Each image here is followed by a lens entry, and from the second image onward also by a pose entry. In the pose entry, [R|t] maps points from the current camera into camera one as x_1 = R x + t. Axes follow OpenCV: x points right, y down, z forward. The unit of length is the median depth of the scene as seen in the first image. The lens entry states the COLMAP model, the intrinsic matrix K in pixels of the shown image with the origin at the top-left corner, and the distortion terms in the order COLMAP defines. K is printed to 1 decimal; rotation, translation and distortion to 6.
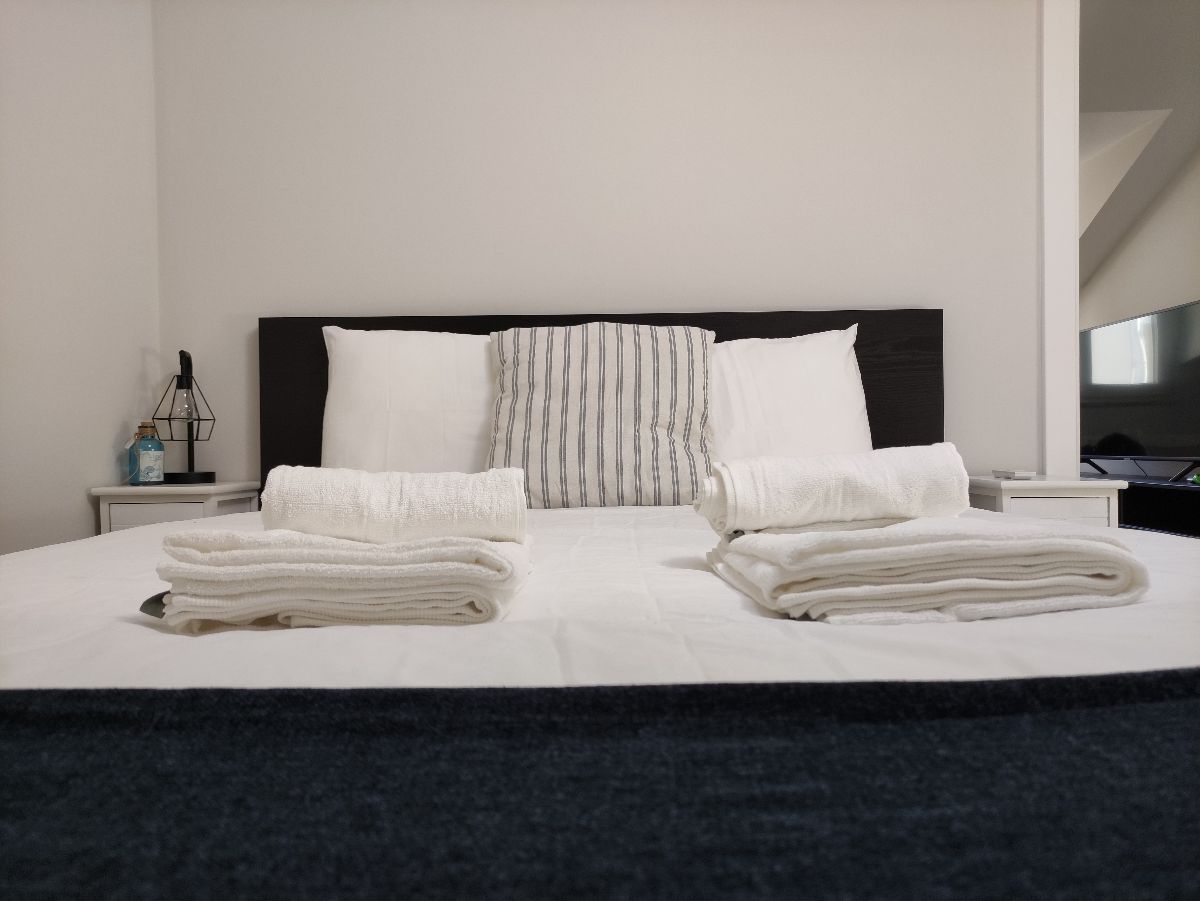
lens RADIAL K [[893.5, 0, 600.0], [0, 893.5, 450.5], [0, 0, 1]] dist [0.040328, -0.007258]
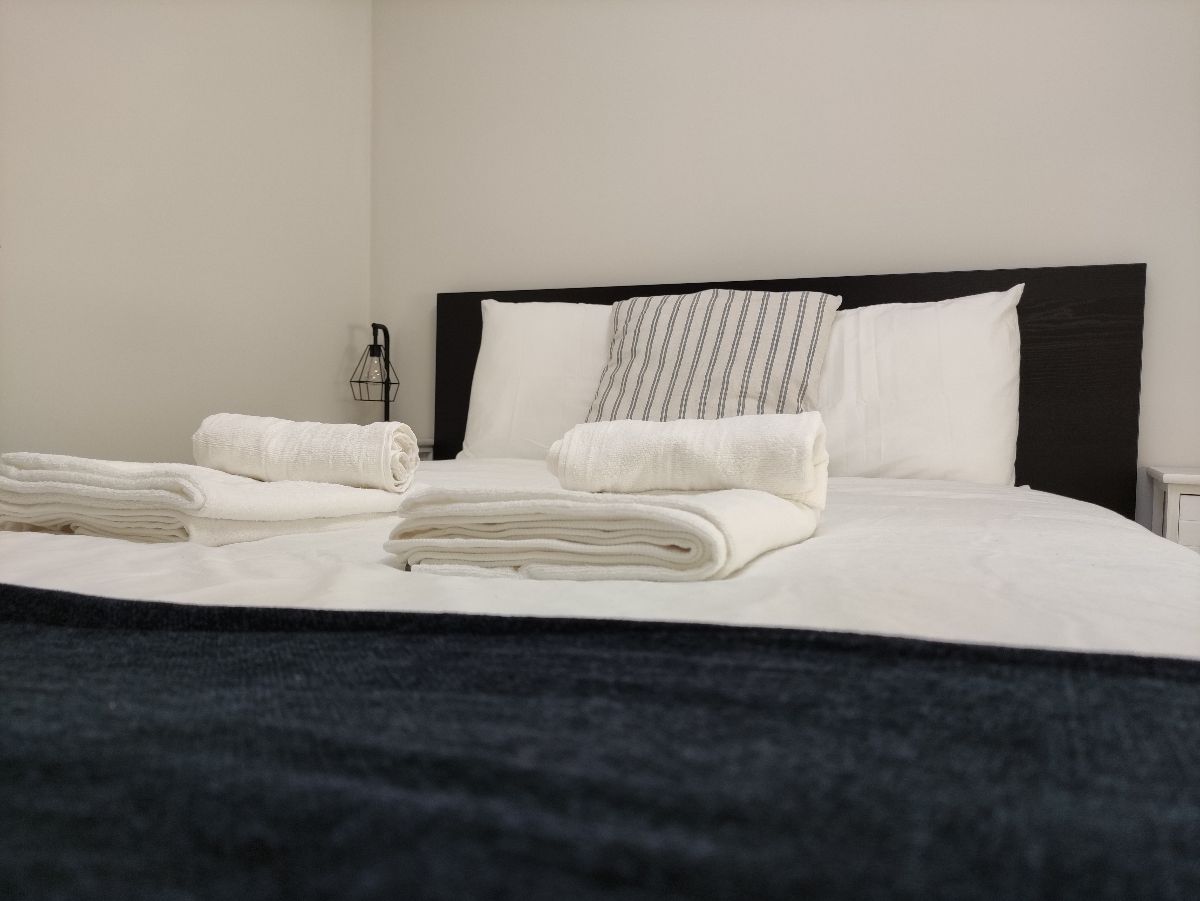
lens RADIAL K [[893.5, 0, 600.0], [0, 893.5, 450.5], [0, 0, 1]] dist [0.040328, -0.007258]
pose [[0.920623, 0.046012, -0.387732, 0.278722], [-0.036021, 0.998806, 0.033000, 0.004666], [0.388787, -0.016414, 0.921181, 0.047915]]
